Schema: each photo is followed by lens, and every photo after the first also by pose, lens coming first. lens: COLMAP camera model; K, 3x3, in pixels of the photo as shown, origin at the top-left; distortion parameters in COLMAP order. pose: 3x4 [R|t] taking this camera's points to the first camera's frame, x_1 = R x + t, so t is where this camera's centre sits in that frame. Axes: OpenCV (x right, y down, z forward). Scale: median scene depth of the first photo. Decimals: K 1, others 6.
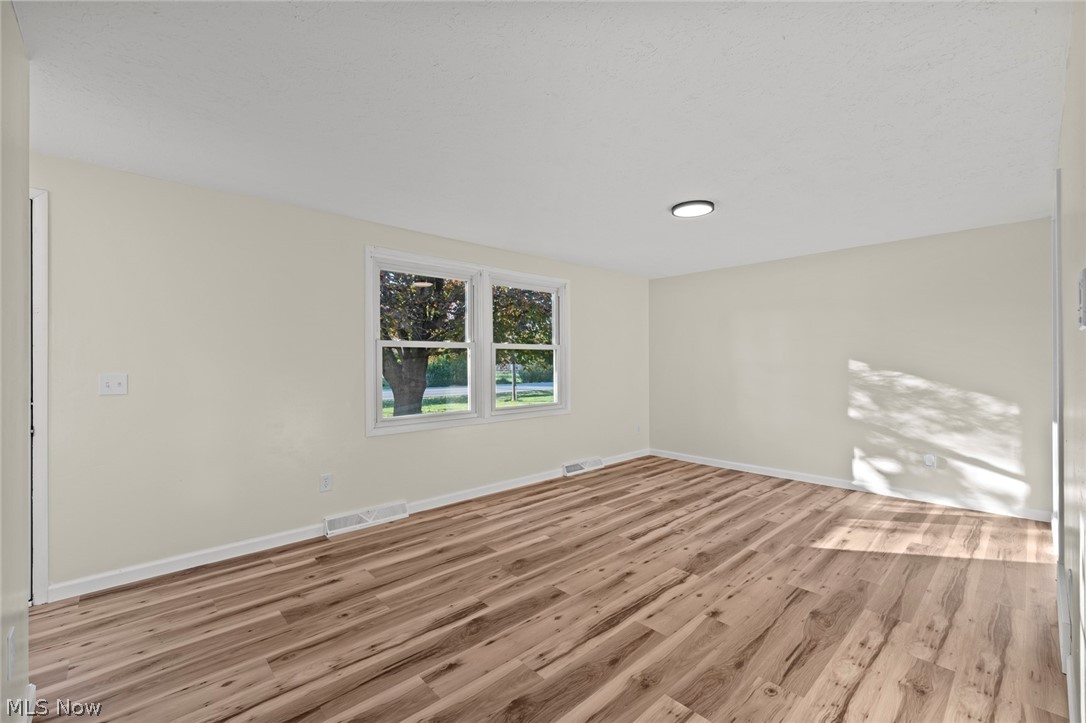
lens RADIAL K [[454.7, 0, 540.4], [0, 454.7, 363.1], [0, 0, 1]] dist [0.000475, -0.000389]
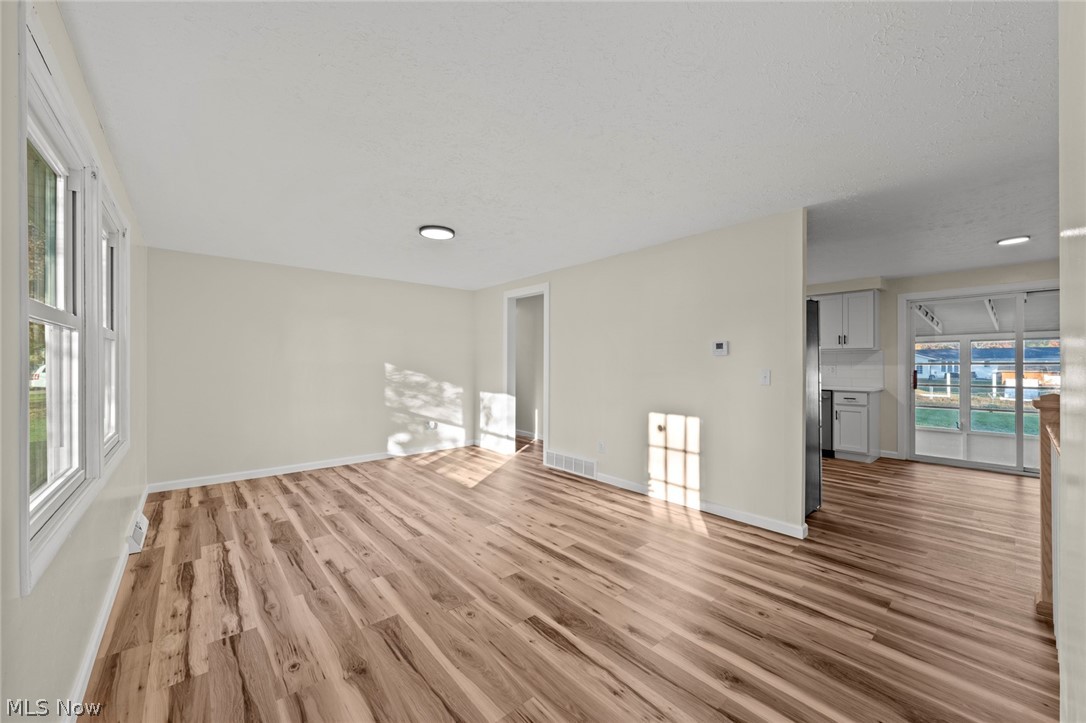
lens RADIAL K [[412.1, 0, 540.2], [0, 412.1, 366.1], [0, 0, 1]] dist [-0.000880, -0.000360]
pose [[0.037784, -0.002006, 0.999284, -0.710665], [0.000441, 0.999998, 0.001990, 0.004748], [-0.999286, 0.000365, 0.037785, 0.690942]]
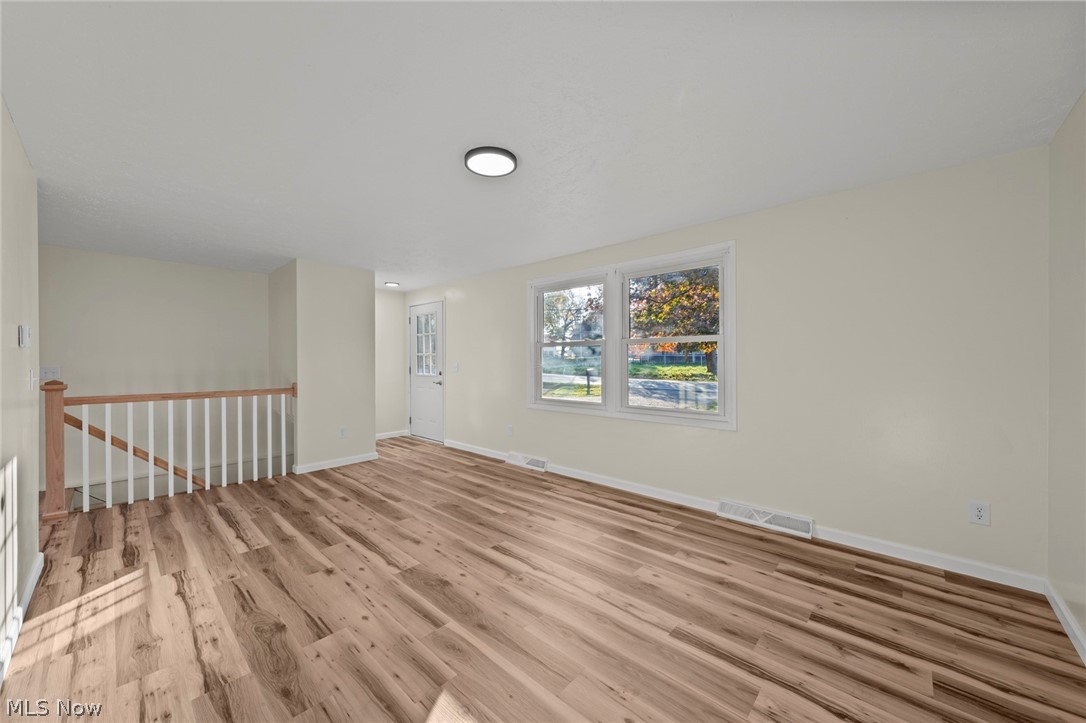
lens RADIAL K [[399.0, 0, 543.0], [0, 399.0, 361.5], [0, 0, 1]] dist [-0.002413, 0.000053]
pose [[0.084565, 0.008993, -0.996377, 1.019827], [0.001169, 0.999958, 0.009124, -0.003075], [0.996417, -0.001937, 0.084550, 1.025627]]
